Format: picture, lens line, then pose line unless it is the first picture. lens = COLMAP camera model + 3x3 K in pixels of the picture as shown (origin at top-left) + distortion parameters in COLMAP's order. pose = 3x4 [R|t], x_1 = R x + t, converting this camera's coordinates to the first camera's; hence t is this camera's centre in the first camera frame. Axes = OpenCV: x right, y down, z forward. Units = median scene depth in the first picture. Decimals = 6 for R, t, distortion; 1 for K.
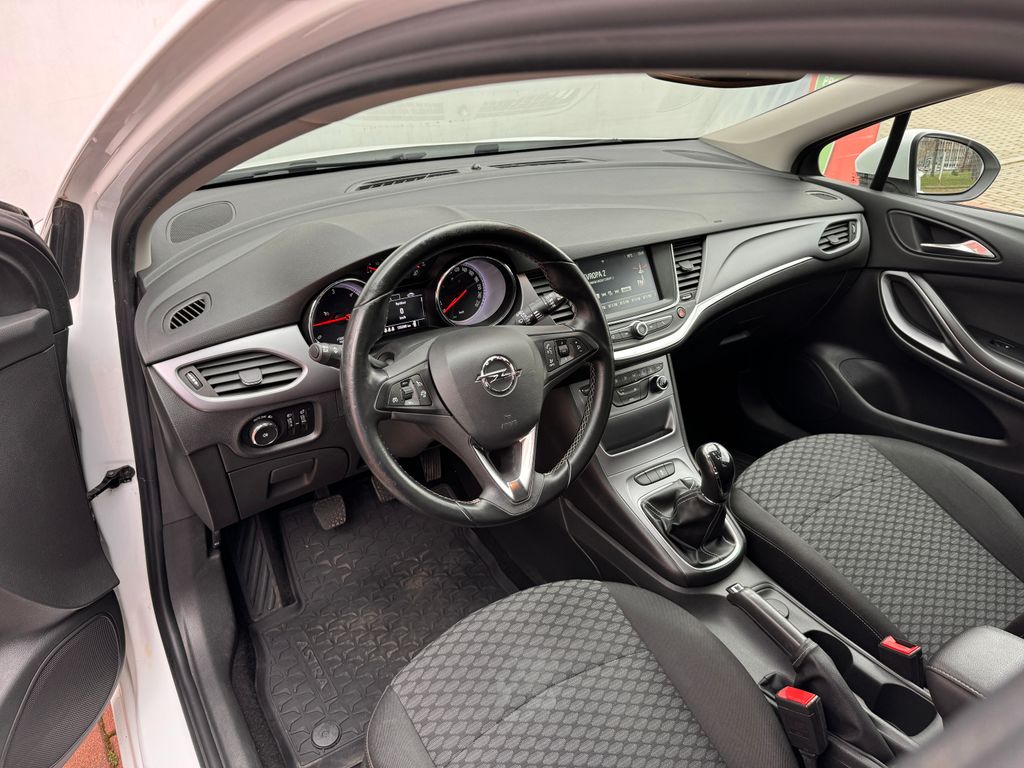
lens RADIAL K [[730.2, 0, 514.3], [0, 730.2, 381.2], [0, 0, 1]] dist [0.016585, -0.025398]
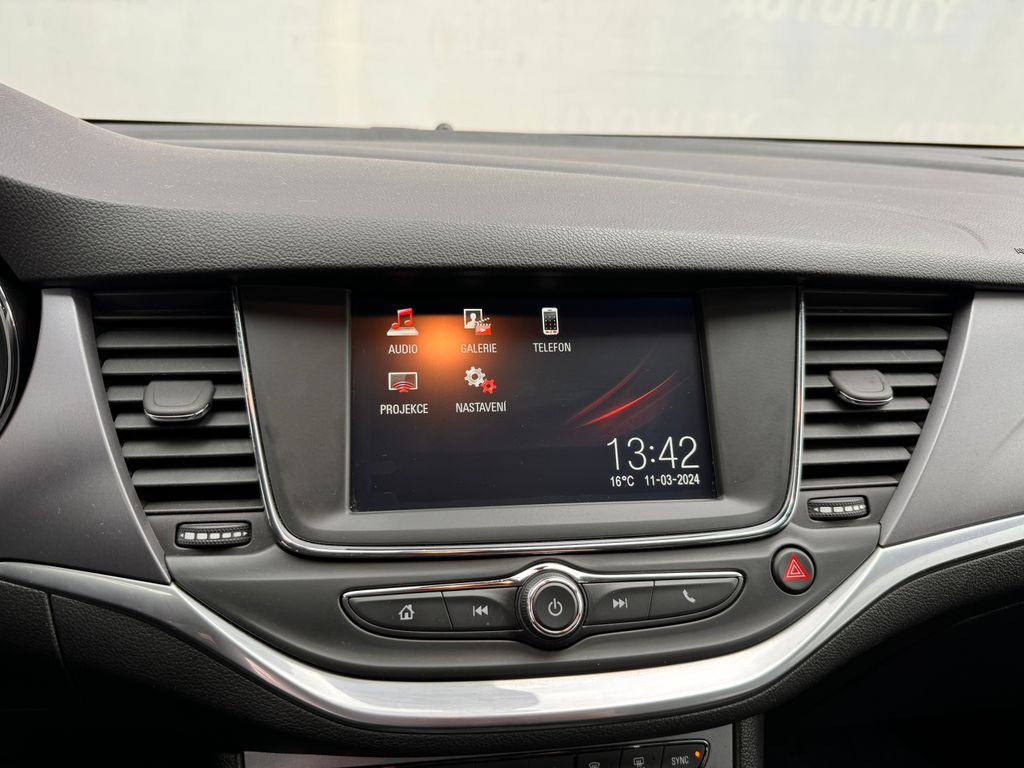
lens RADIAL K [[730.2, 0, 513.0], [0, 730.2, 380.7], [0, 0, 1]] dist [0.016585, -0.025398]
pose [[0.893028, 0.122690, -0.432953, 0.233779], [-0.210761, 0.964101, -0.161518, -0.091923], [0.397594, 0.235490, 0.886828, 0.712652]]
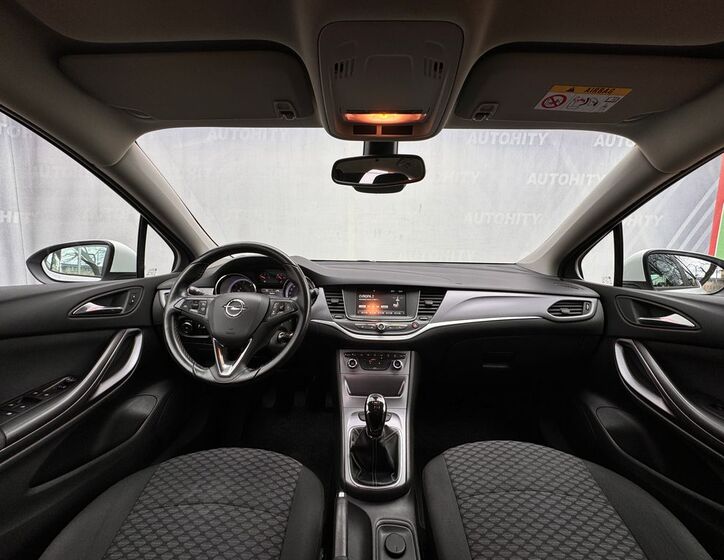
lens RADIAL K [[305.4, 0, 361.1], [0, 305.4, 277.0], [0, 0, 1]] dist [-0.003295, 0.000207]
pose [[0.820465, 0.037956, -0.570435, 0.513663], [-0.264598, 0.909702, -0.320046, 0.065021], [0.506778, 0.413523, 0.756422, 0.326062]]
